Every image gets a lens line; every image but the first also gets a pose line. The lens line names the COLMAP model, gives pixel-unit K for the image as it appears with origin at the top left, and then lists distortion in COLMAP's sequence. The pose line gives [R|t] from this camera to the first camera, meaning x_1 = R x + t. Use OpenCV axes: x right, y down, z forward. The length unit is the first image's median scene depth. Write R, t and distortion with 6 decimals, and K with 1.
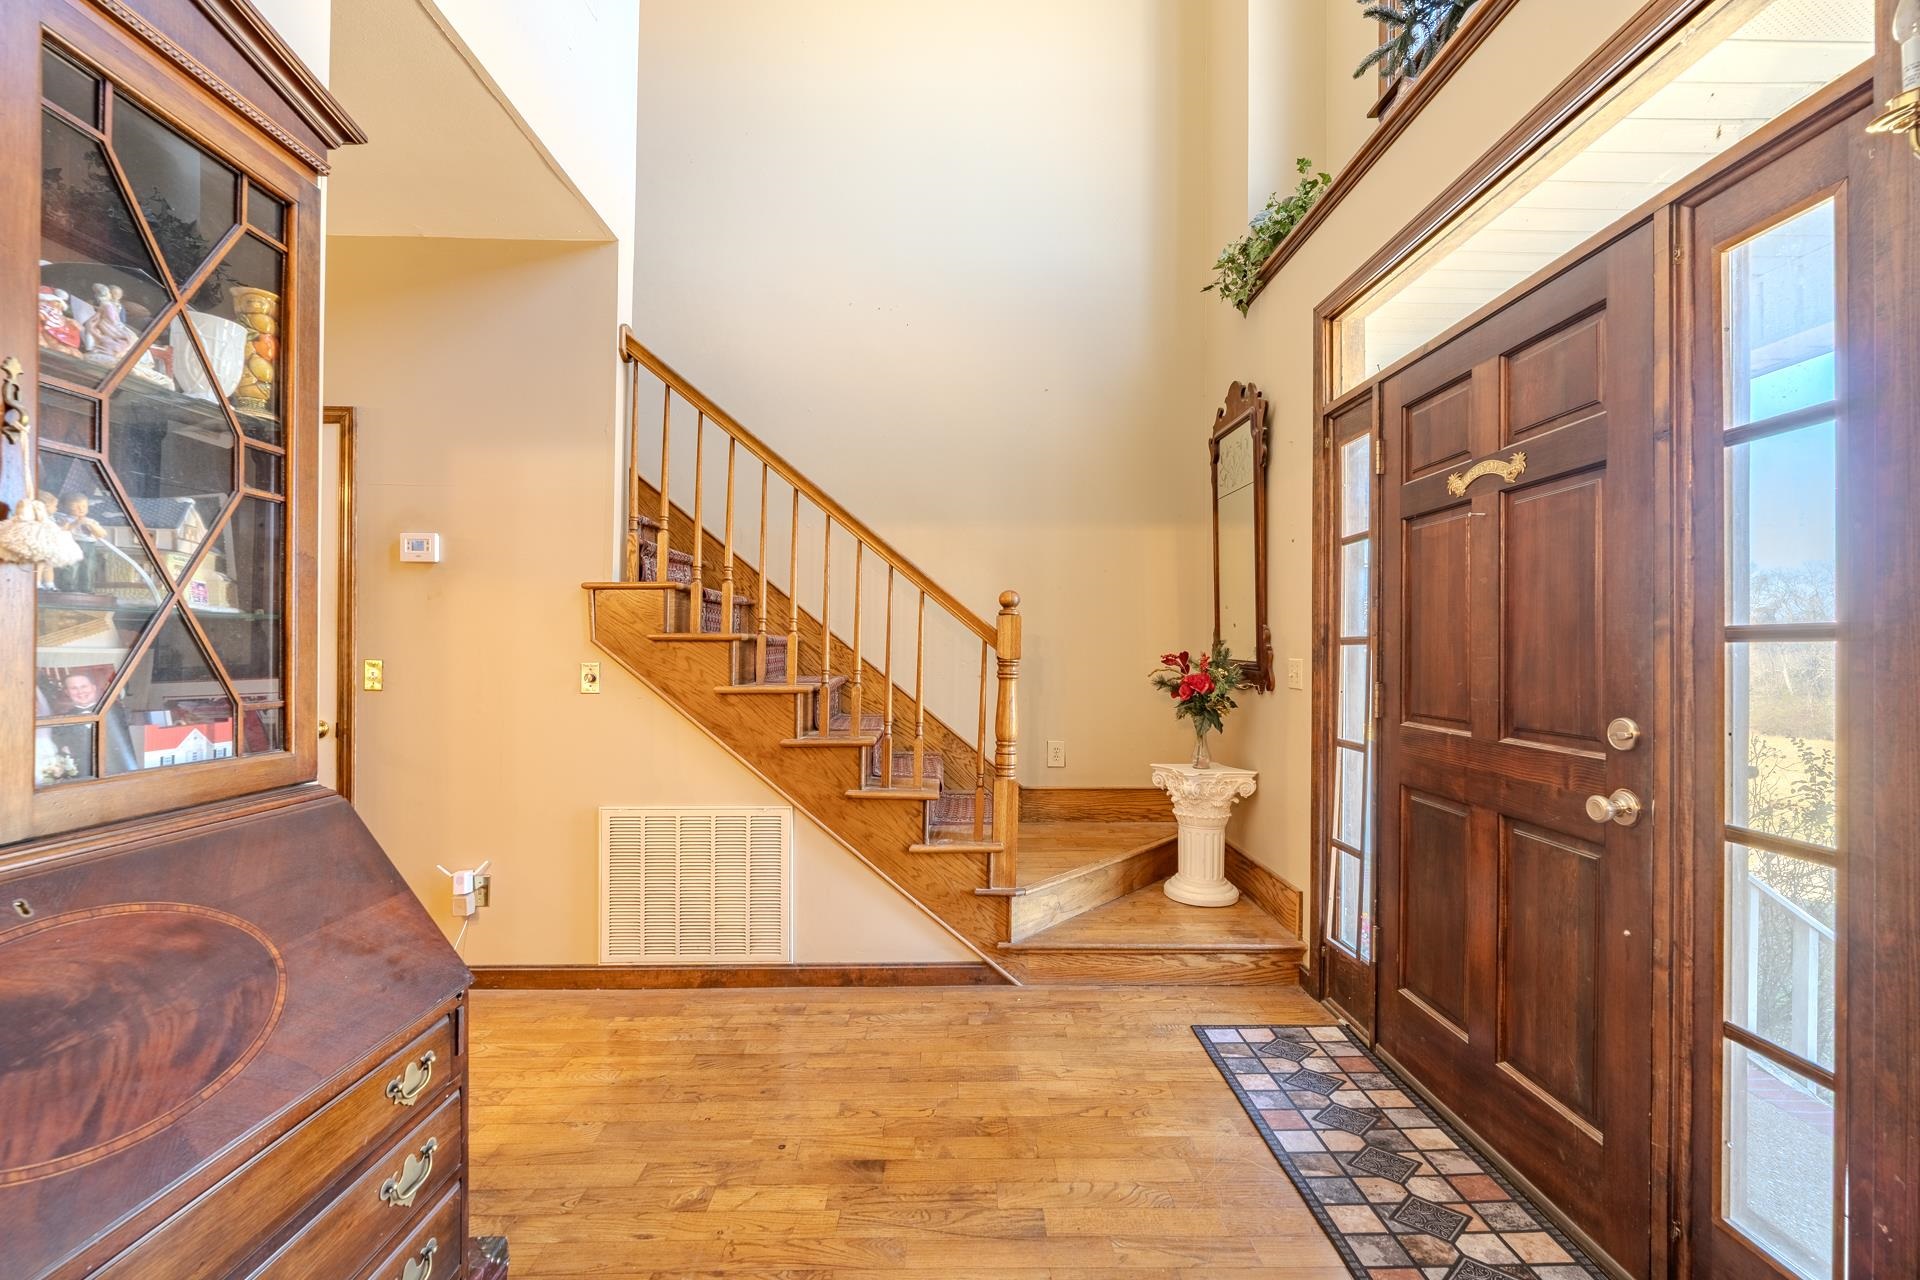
lens RADIAL K [[772.2, 0, 957.6], [0, 772.2, 645.0], [0, 0, 1]] dist [-0.000510, 0.000494]
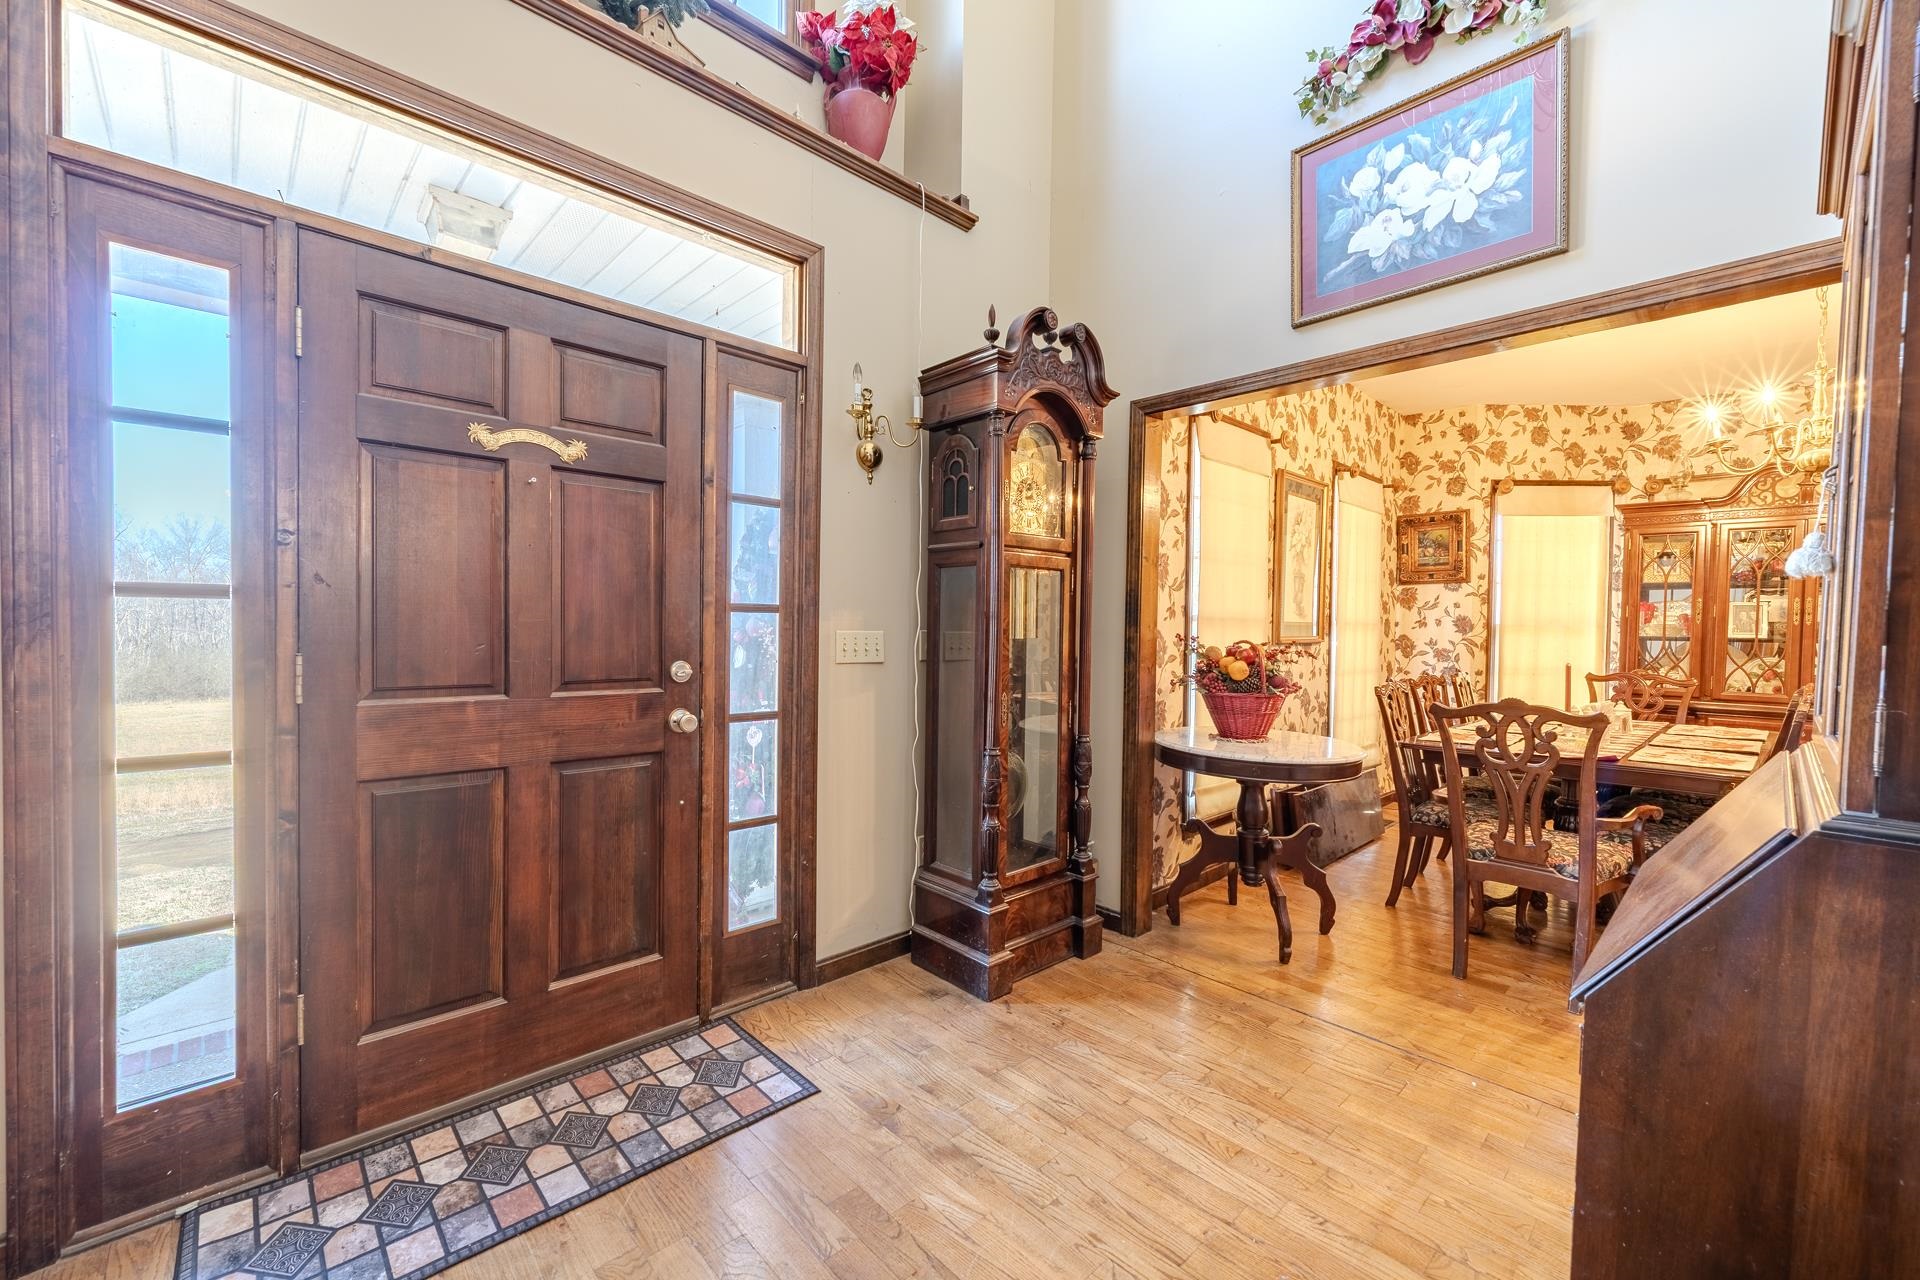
lens RADIAL K [[772.2, 0, 957.6], [0, 772.2, 645.0], [0, 0, 1]] dist [-0.000510, 0.000494]
pose [[-0.673085, -0.032905, 0.738833, -0.497057], [-0.021384, 0.999458, 0.025032, 0.012689], [-0.739256, 0.001050, -0.673423, 1.331866]]
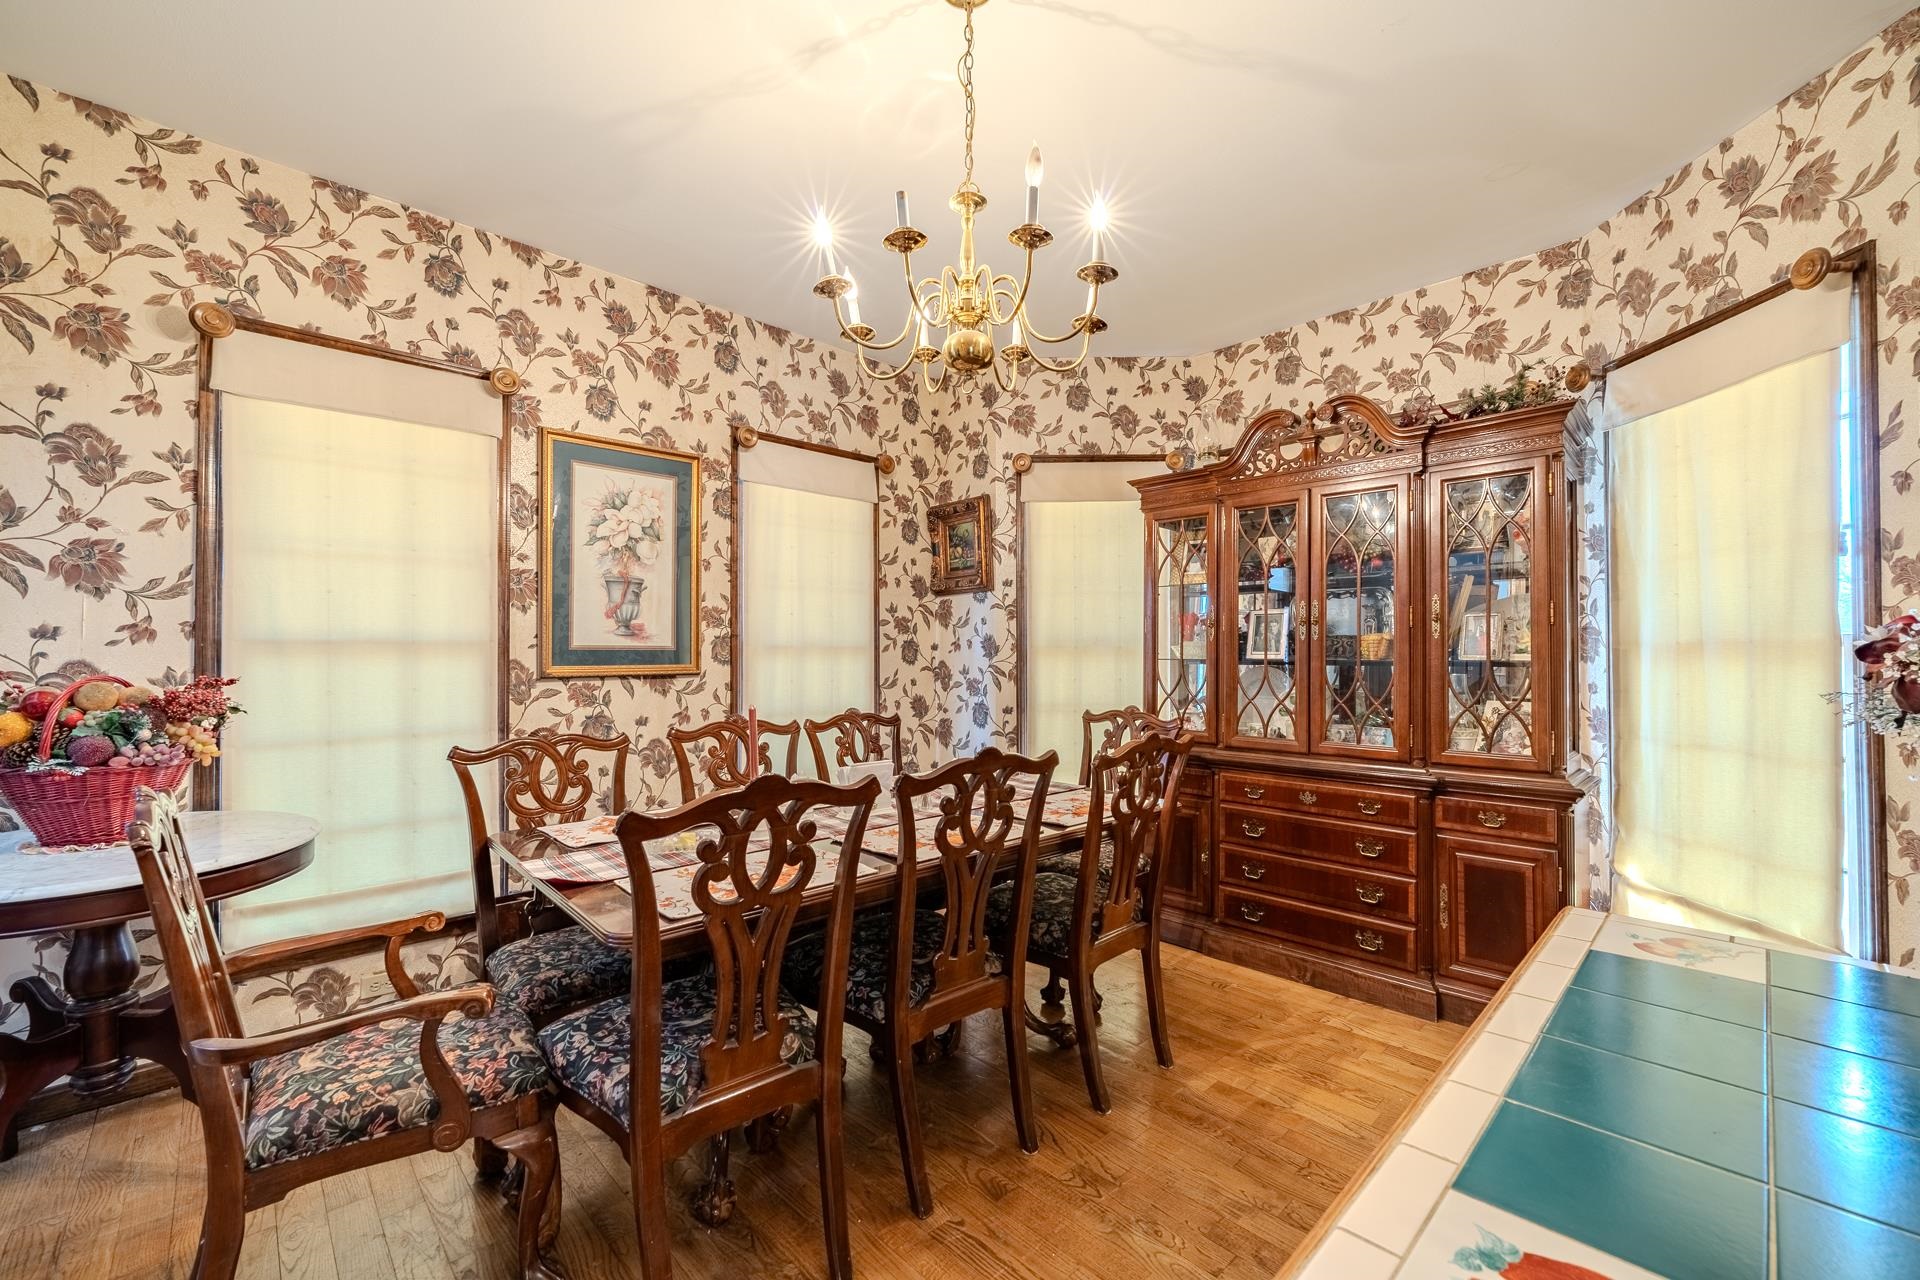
lens RADIAL K [[754.1, 0, 966.3], [0, 754.1, 644.7], [0, 0, 1]] dist [0.003636, -0.002648]
pose [[-0.672628, 0.003110, 0.739974, -1.160385], [-0.007419, 0.999913, -0.010946, -0.012978], [-0.739944, -0.012852, -0.672546, -0.508151]]
